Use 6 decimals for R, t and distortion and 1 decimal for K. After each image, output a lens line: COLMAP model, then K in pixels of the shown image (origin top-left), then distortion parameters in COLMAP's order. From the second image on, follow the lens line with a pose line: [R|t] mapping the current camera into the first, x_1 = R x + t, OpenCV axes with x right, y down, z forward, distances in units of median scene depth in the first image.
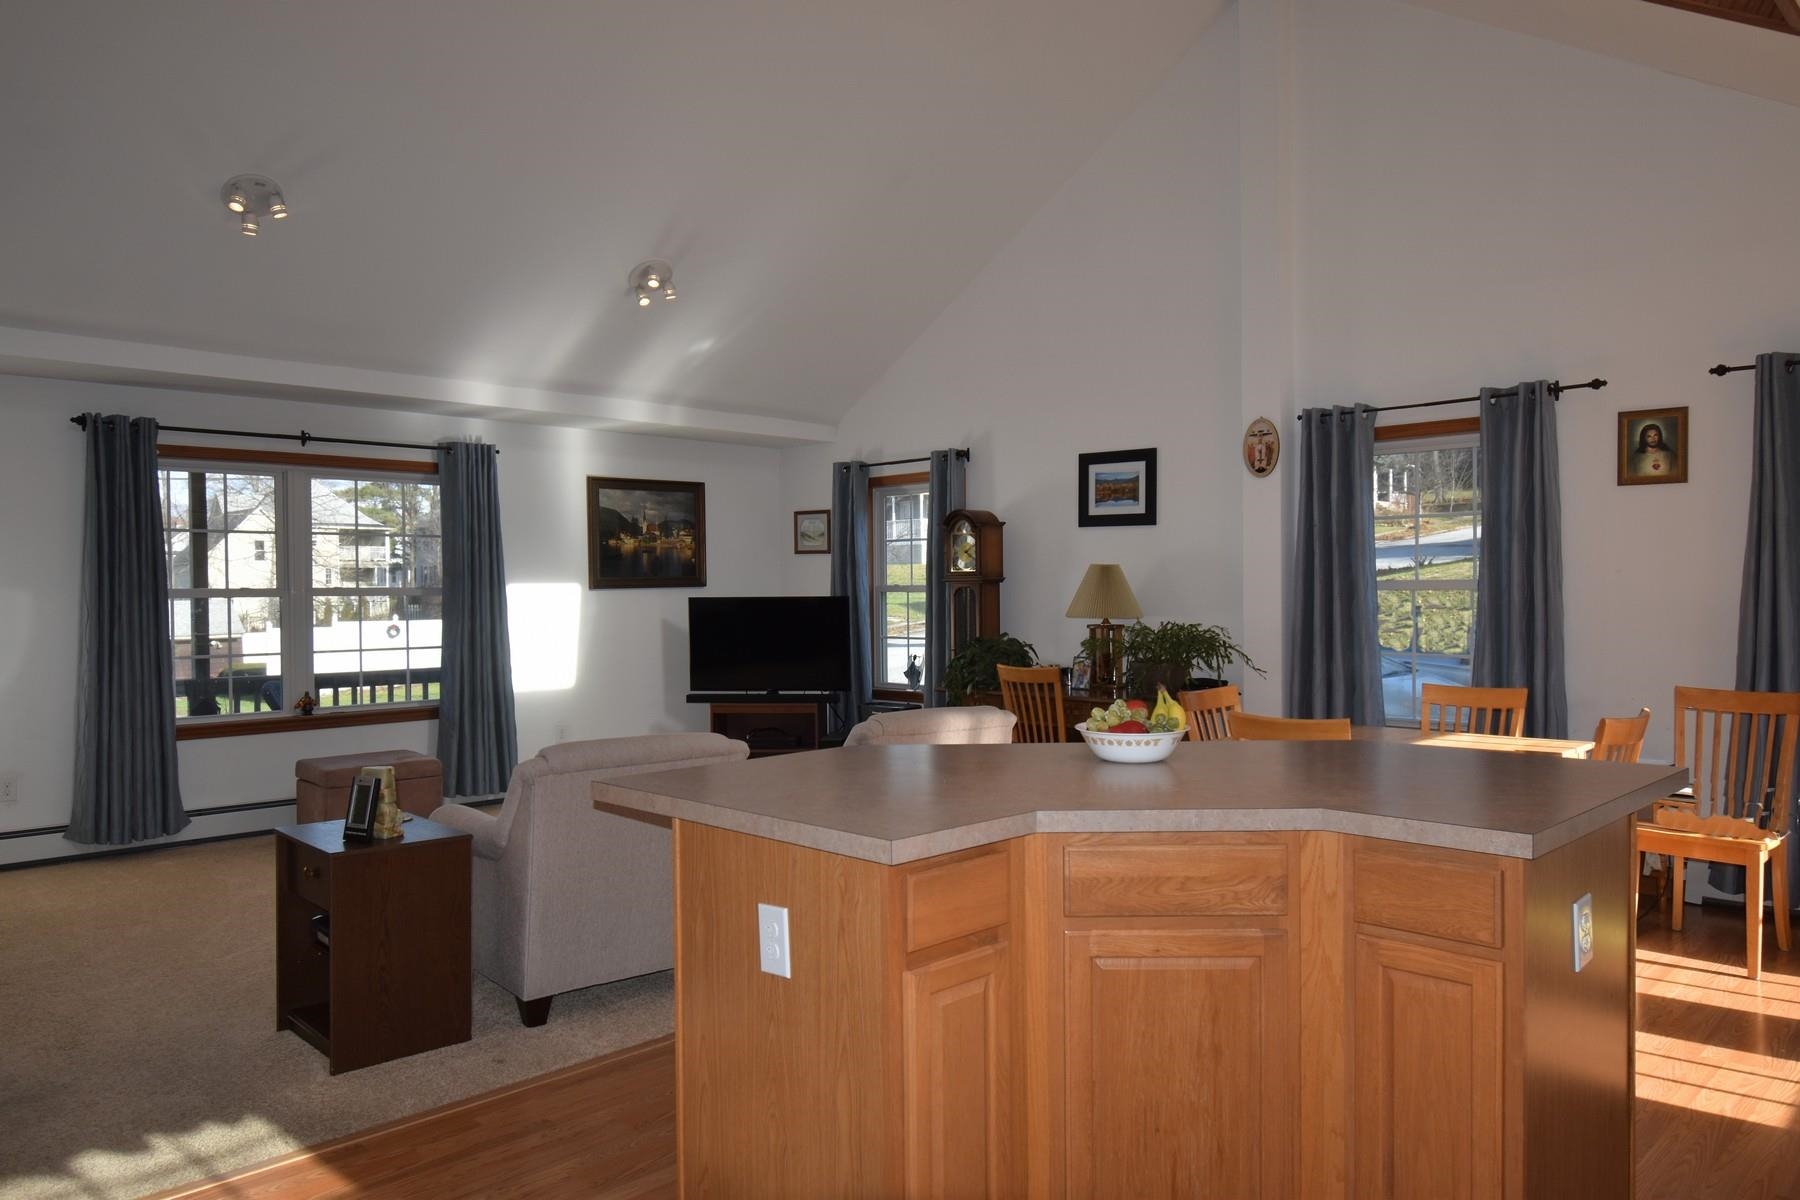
lens RADIAL K [[1259.8, 0, 907.6], [0, 1259.8, 591.6], [0, 0, 1]] dist [0.009820, -0.019633]
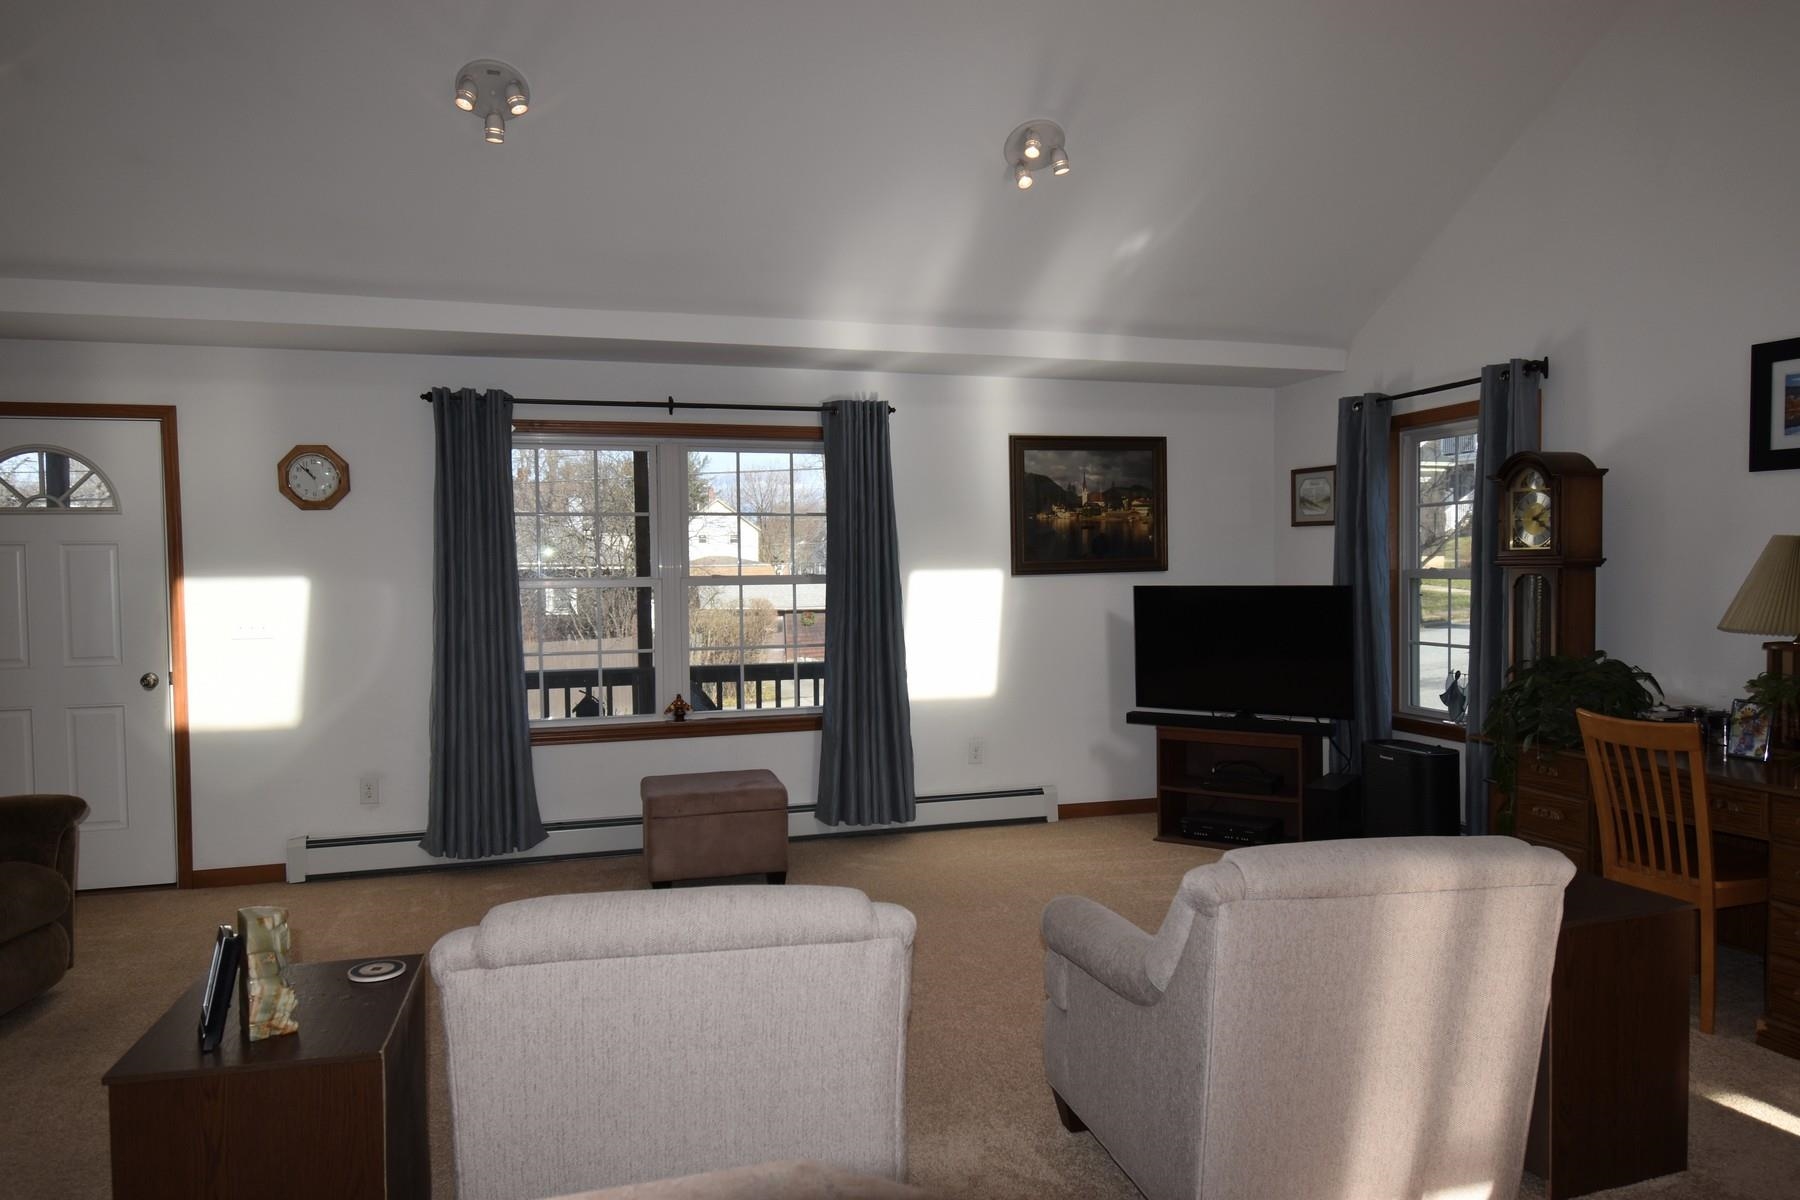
lens RADIAL K [[1188.4, 0, 896.9], [0, 1188.4, 607.8], [0, 0, 1]] dist [0.003933, -0.020923]
pose [[0.881157, 0.013029, -0.472644, 0.047087], [0.003927, 0.999384, 0.034870, -0.008814], [0.472807, -0.032582, 0.880563, 0.323941]]
